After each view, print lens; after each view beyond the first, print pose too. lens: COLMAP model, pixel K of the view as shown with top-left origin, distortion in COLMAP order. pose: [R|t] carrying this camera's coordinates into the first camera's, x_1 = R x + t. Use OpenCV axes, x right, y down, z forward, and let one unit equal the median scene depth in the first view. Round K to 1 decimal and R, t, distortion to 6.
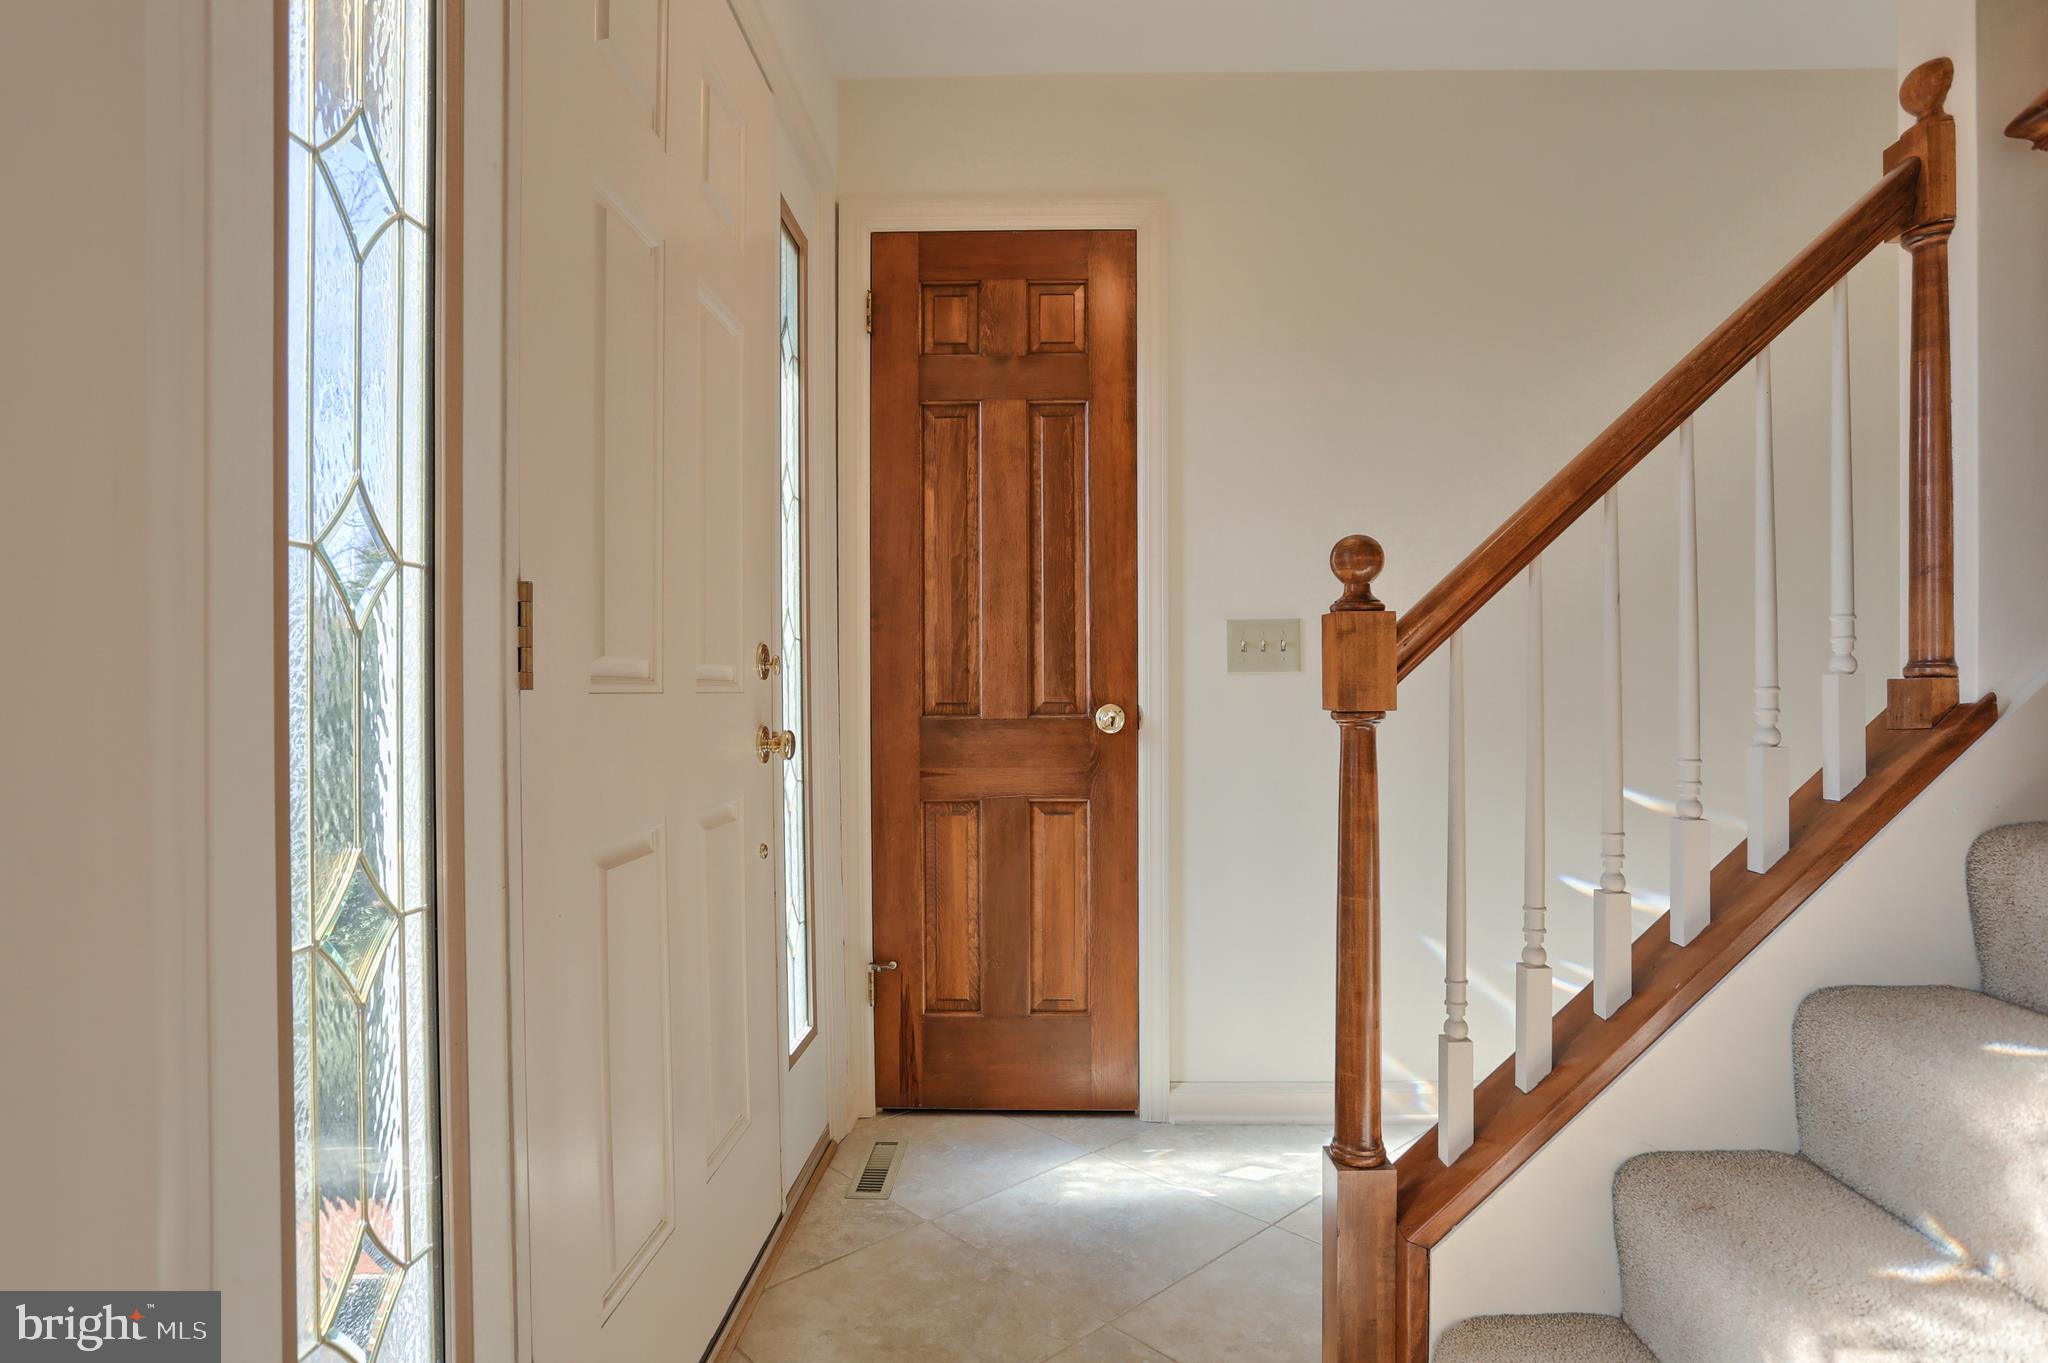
lens RADIAL K [[1057.5, 0, 1032.3], [0, 1057.5, 686.9], [0, 0, 1]] dist [-0.054613, 0.032011]
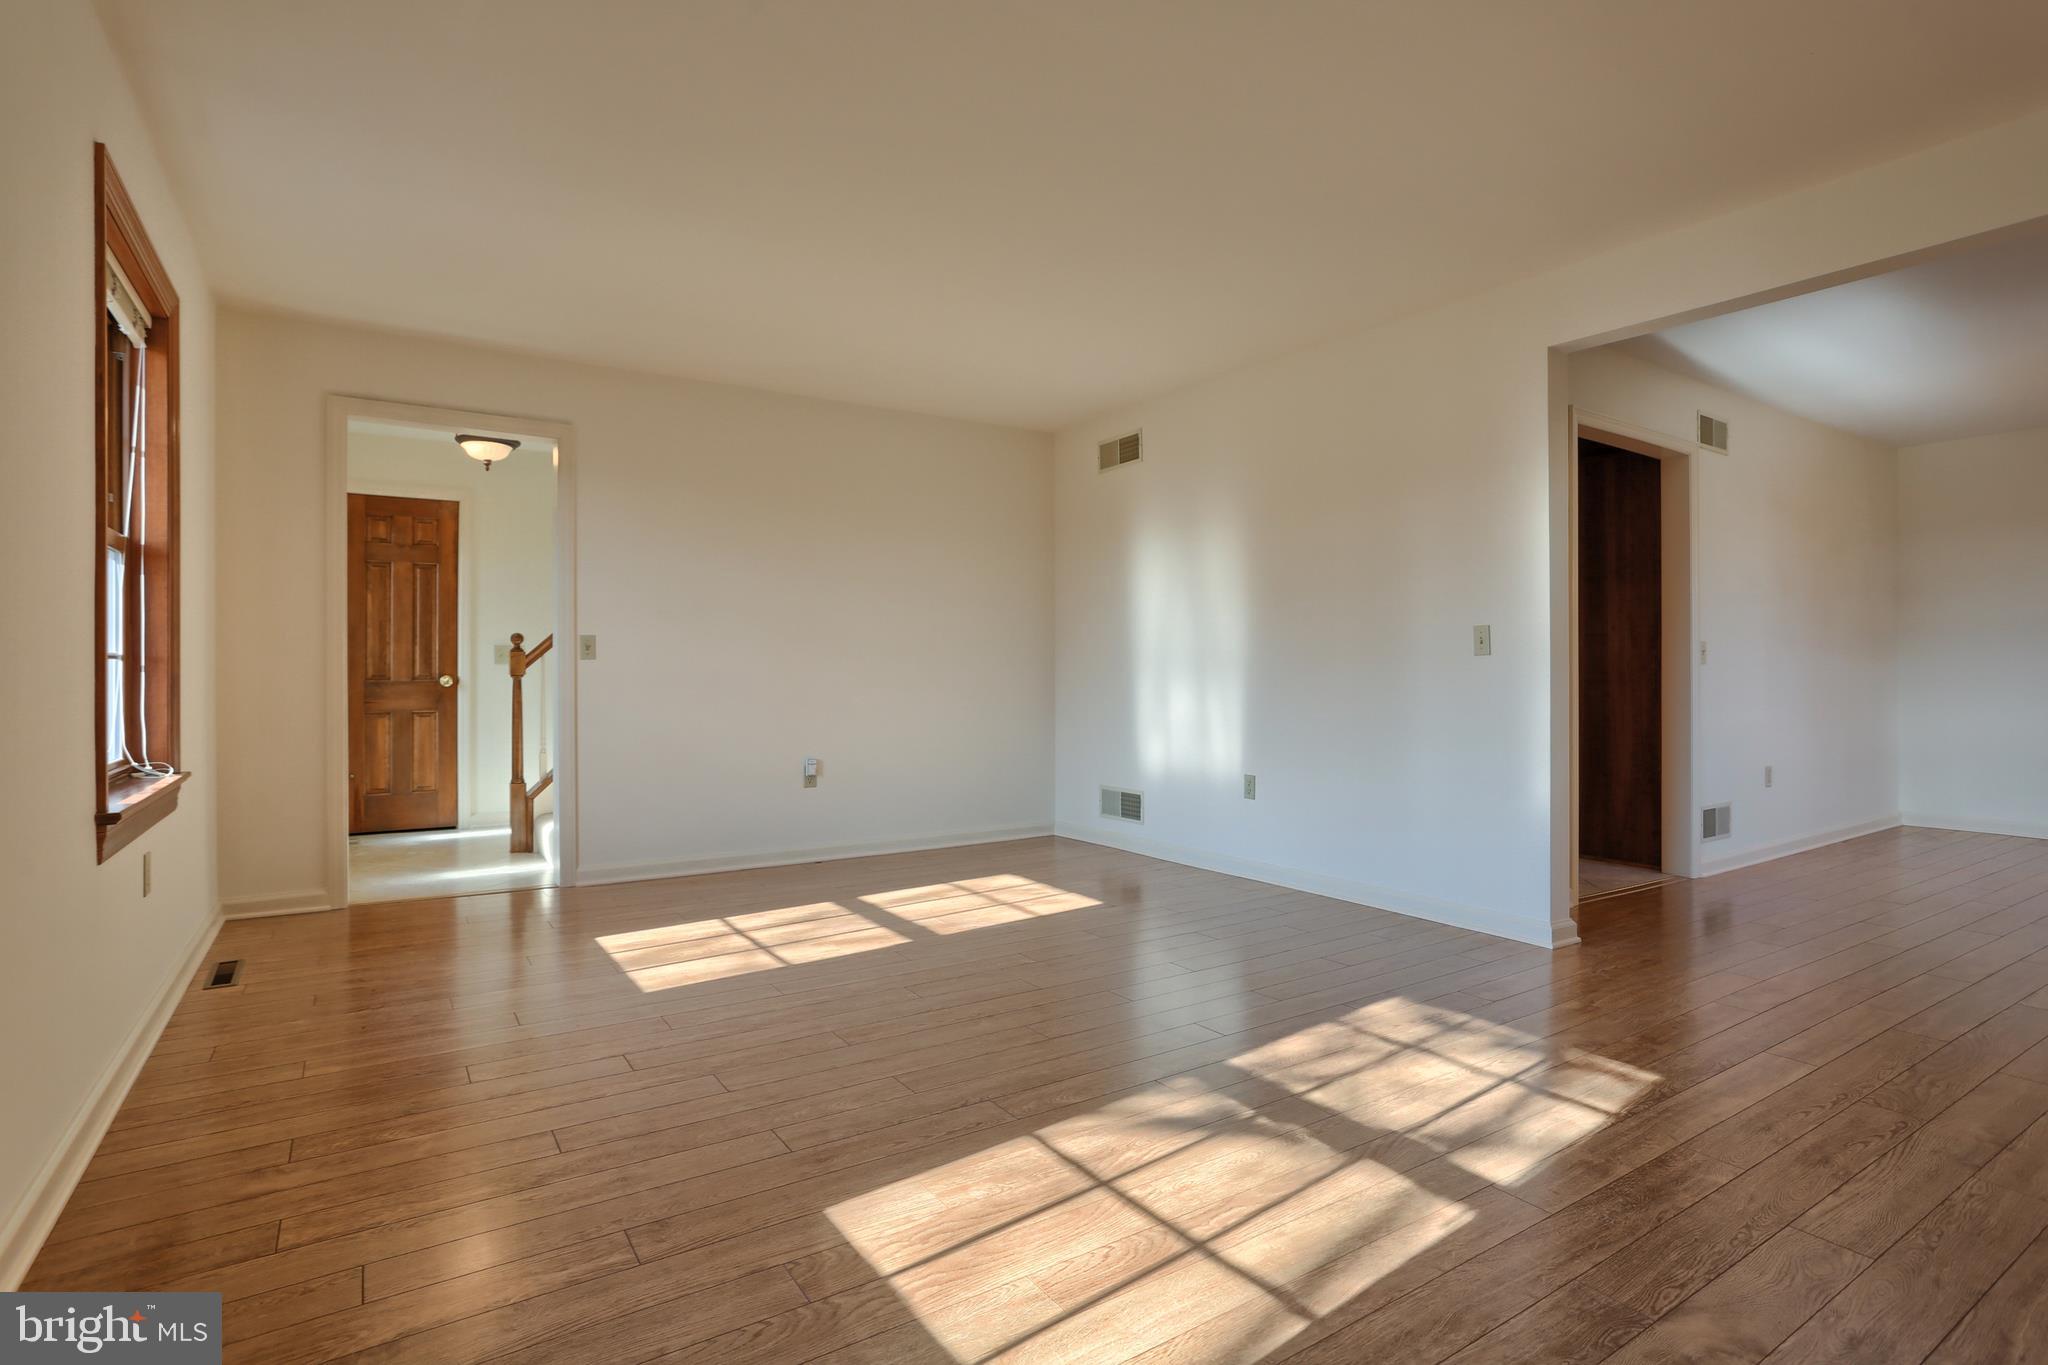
lens RADIAL K [[1017.1, 0, 1022.5], [0, 1017.1, 666.0], [0, 0, 1]] dist [-0.017945, 0.000920]
pose [[0.822201, 0.004530, 0.569179, -0.189558], [-0.002081, 0.999986, -0.004953, 0.001458], [-0.569193, 0.002888, 0.822199, -1.987500]]
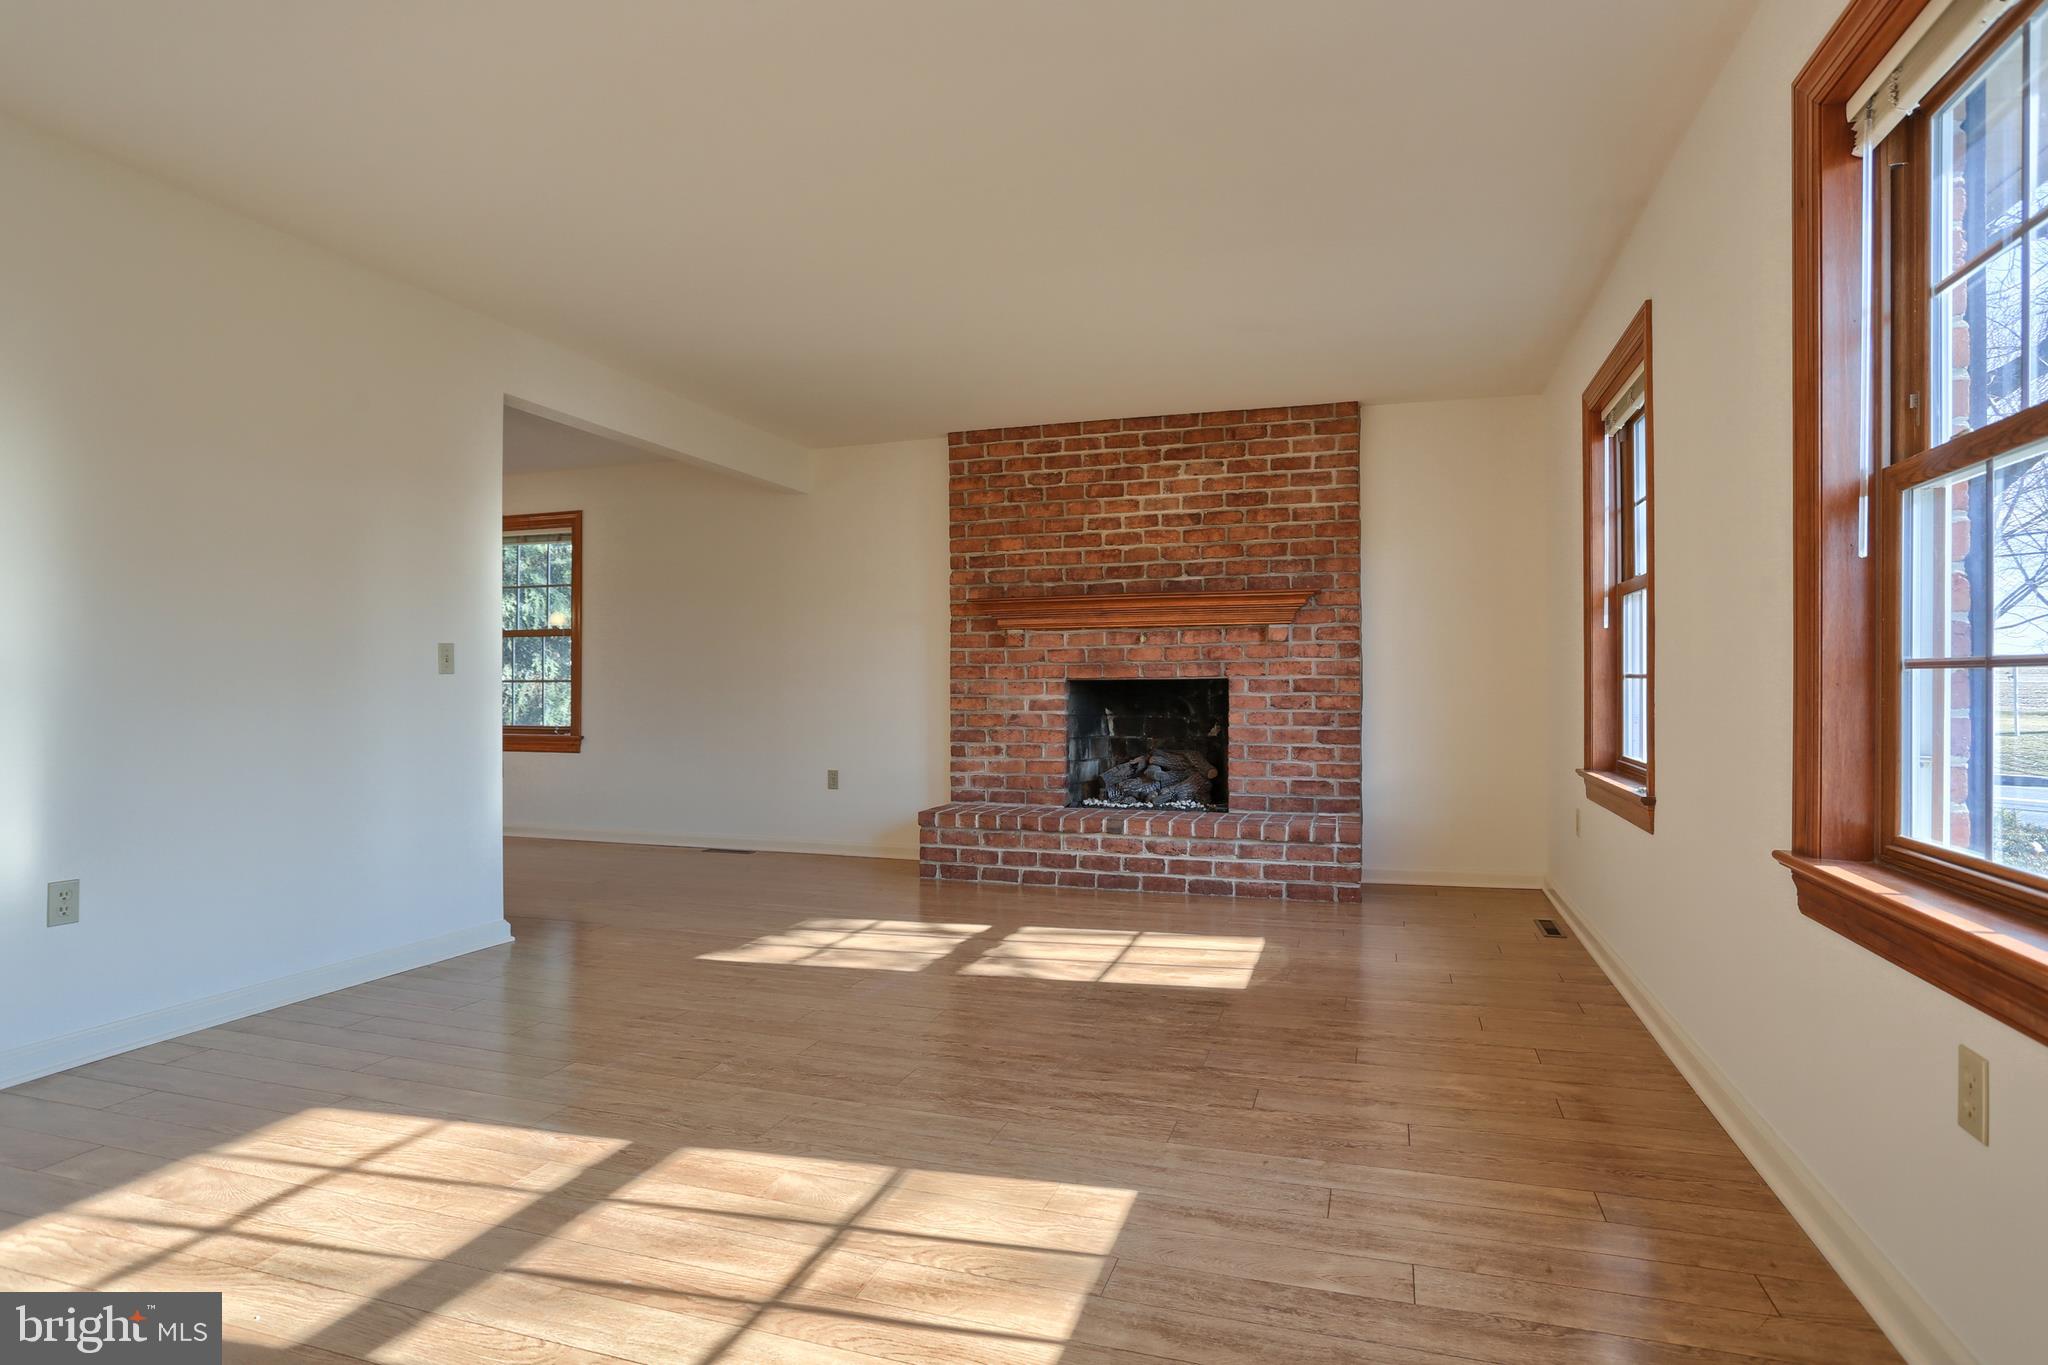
lens RADIAL K [[1072.7, 0, 1039.2], [0, 1072.7, 676.6], [0, 0, 1]] dist [-0.053494, 0.035119]
pose [[-0.959083, 0.004084, 0.283095, 0.394682], [0.001097, 0.999942, -0.010708, 0.003039], [-0.283122, -0.009960, -0.959032, 5.519183]]
